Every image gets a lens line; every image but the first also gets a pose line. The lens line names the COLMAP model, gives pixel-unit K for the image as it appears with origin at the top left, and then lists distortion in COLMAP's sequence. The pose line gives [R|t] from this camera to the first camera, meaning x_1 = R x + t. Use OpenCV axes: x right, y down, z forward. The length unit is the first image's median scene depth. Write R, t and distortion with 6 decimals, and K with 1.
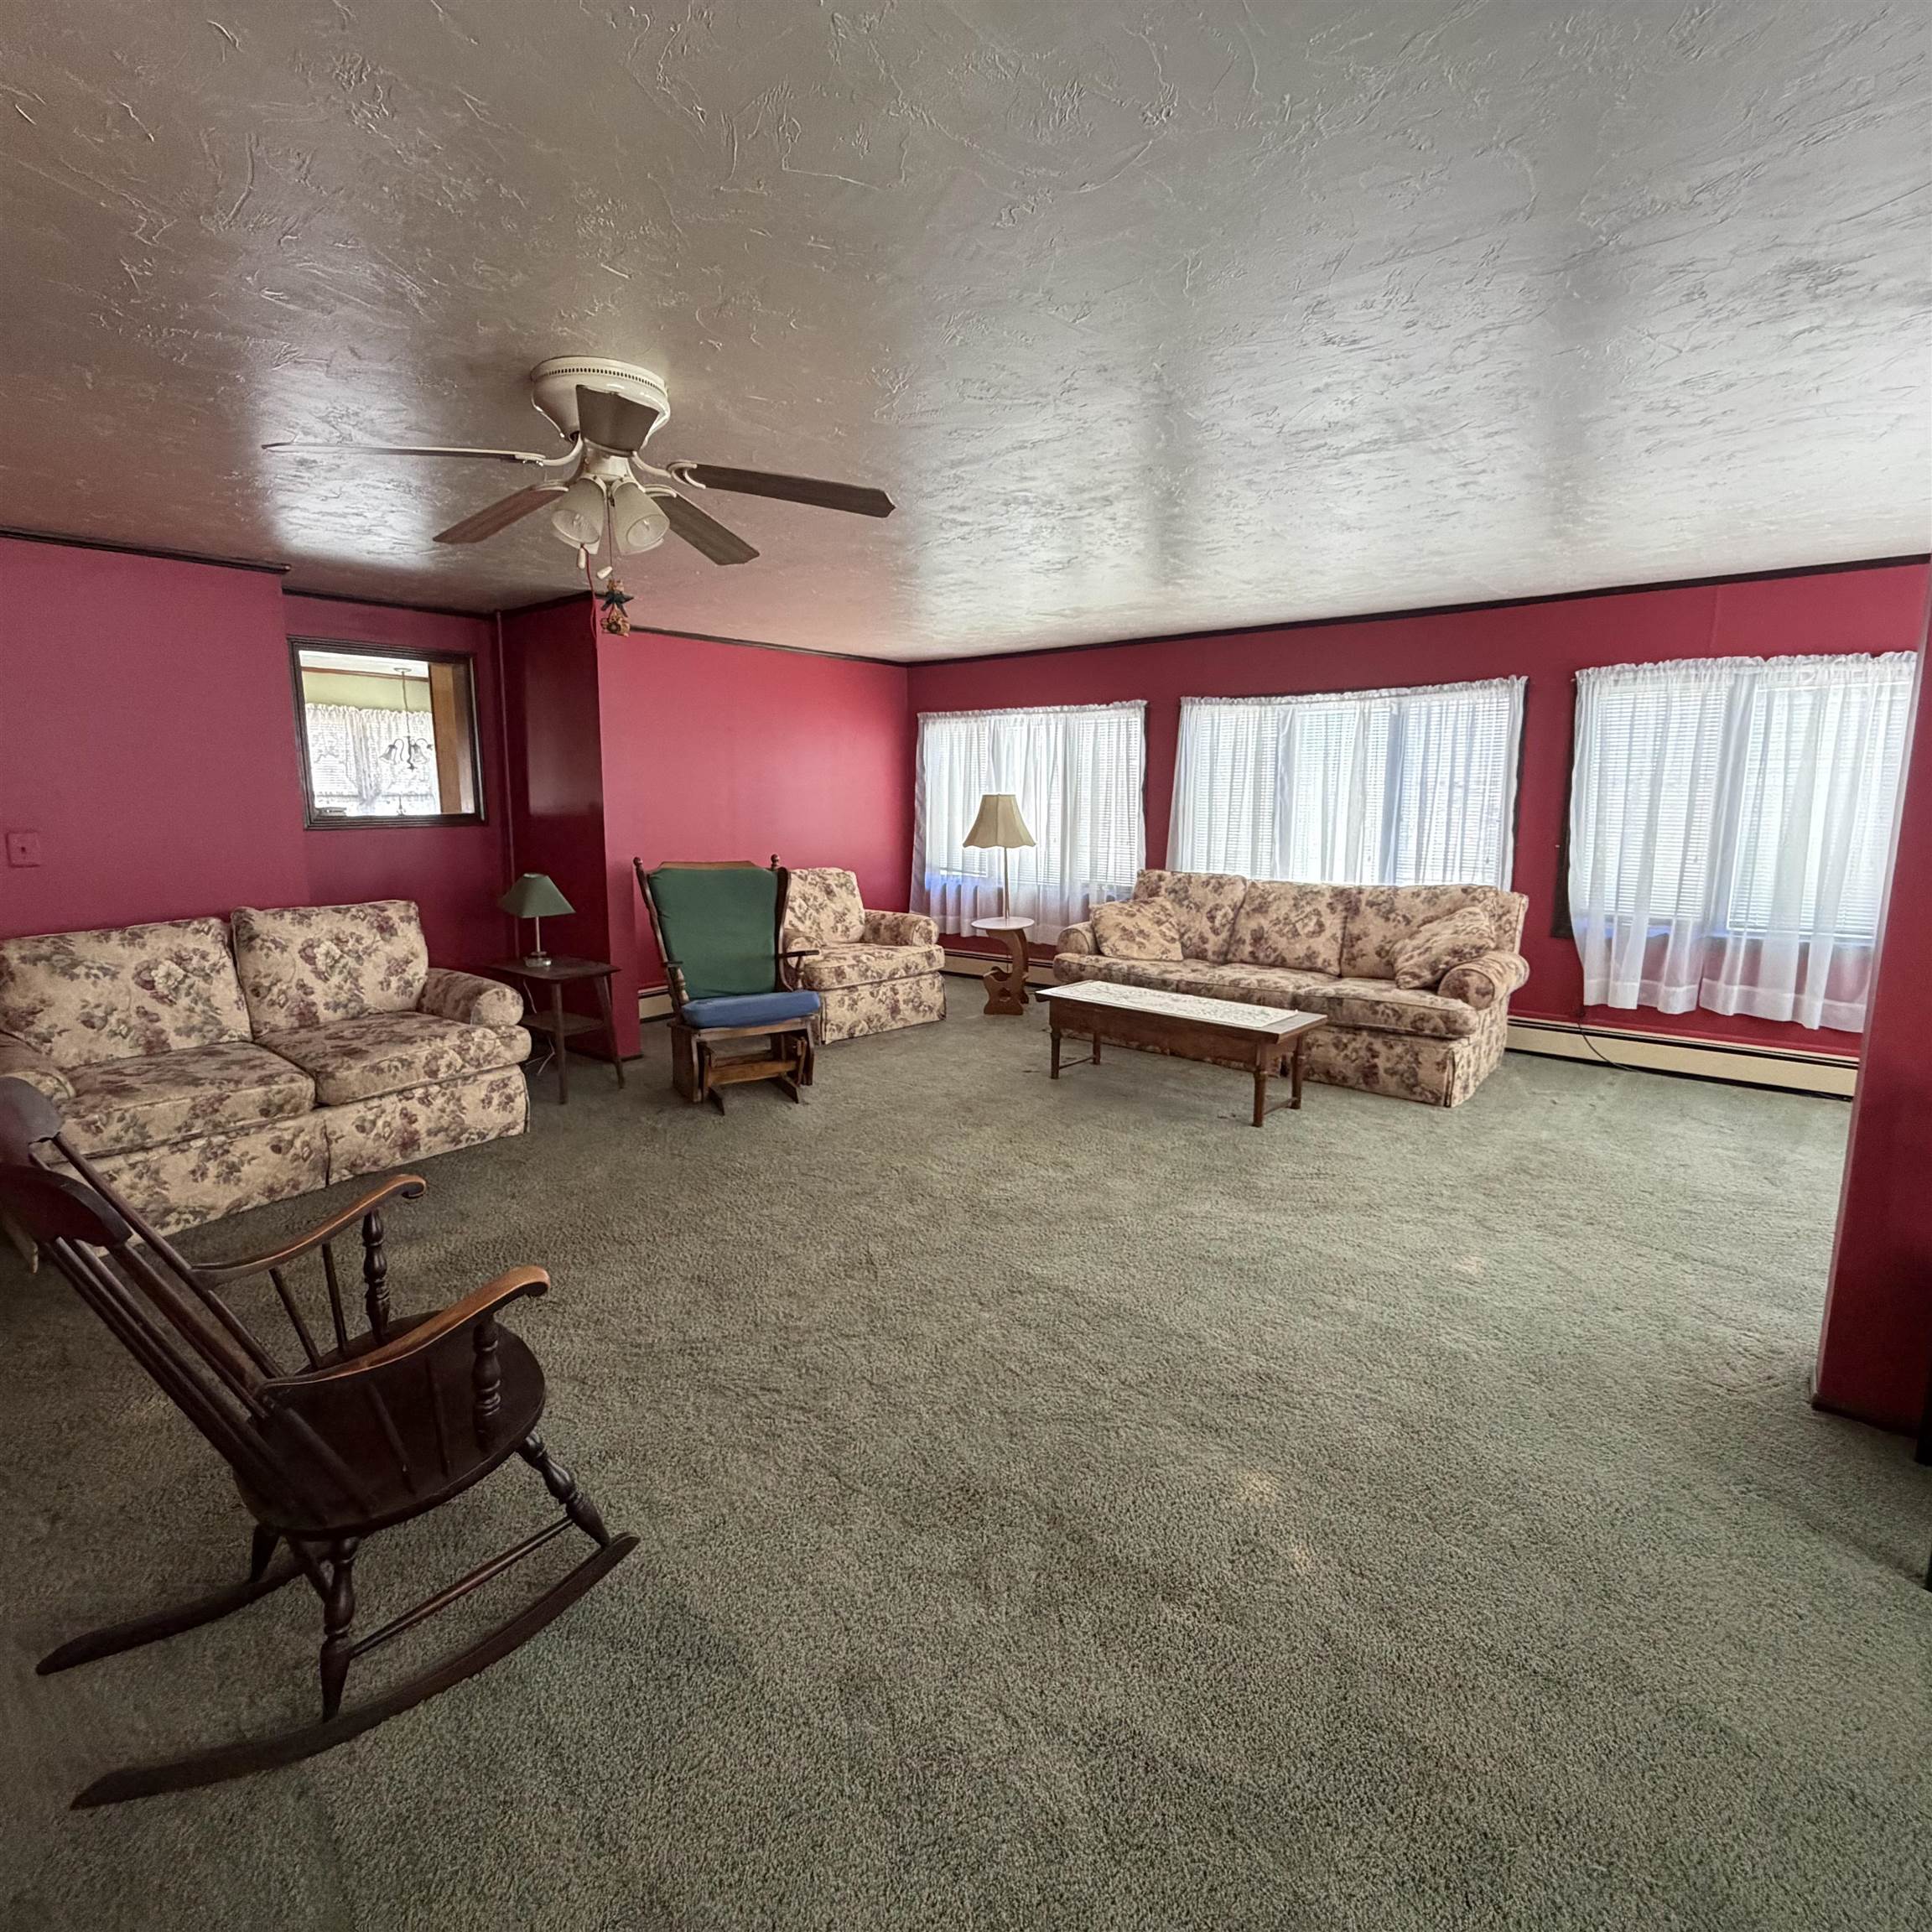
lens RADIAL K [[1026.2, 0, 962.7], [0, 1026.2, 948.3], [0, 0, 1]] dist [0.001741, -0.001609]
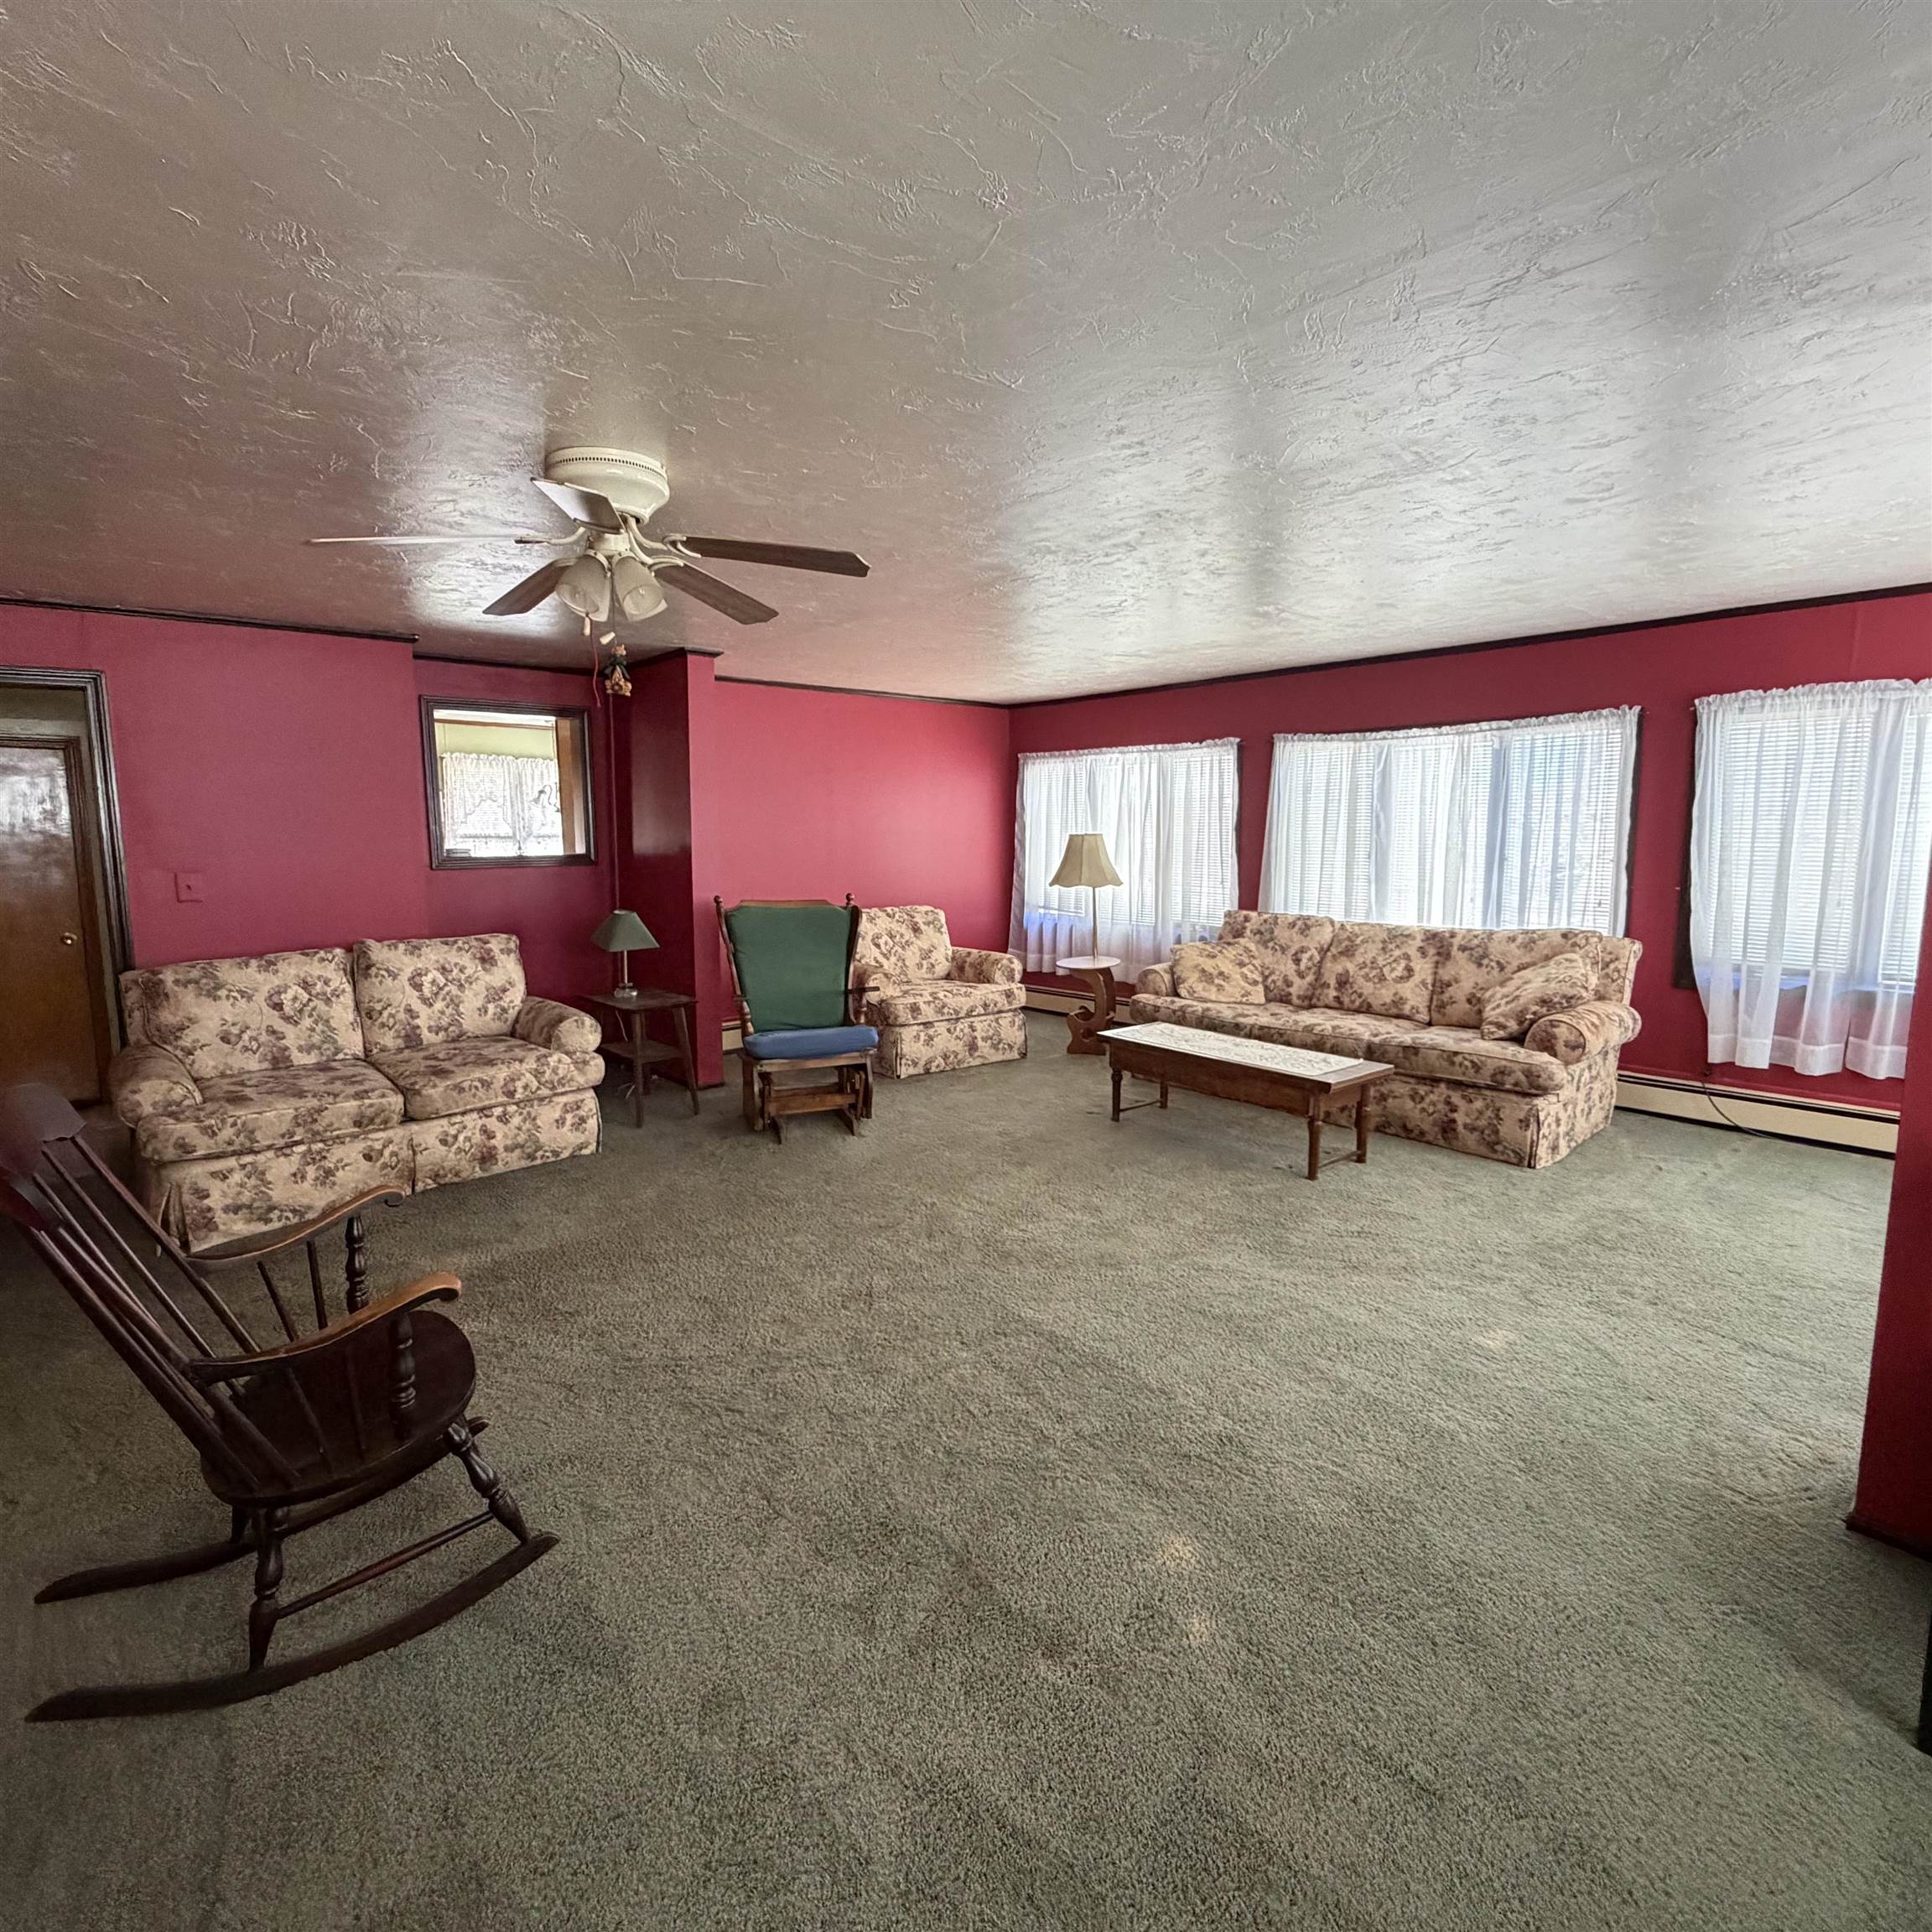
lens RADIAL K [[1026.2, 0, 967.5], [0, 1026.2, 947.7], [0, 0, 1]] dist [0.001741, -0.001609]
pose [[0.988054, 0.012823, -0.153572, 0.127295], [-0.018266, 0.999252, -0.034090, -0.004583], [0.153020, 0.036488, 0.987549, -0.004363]]
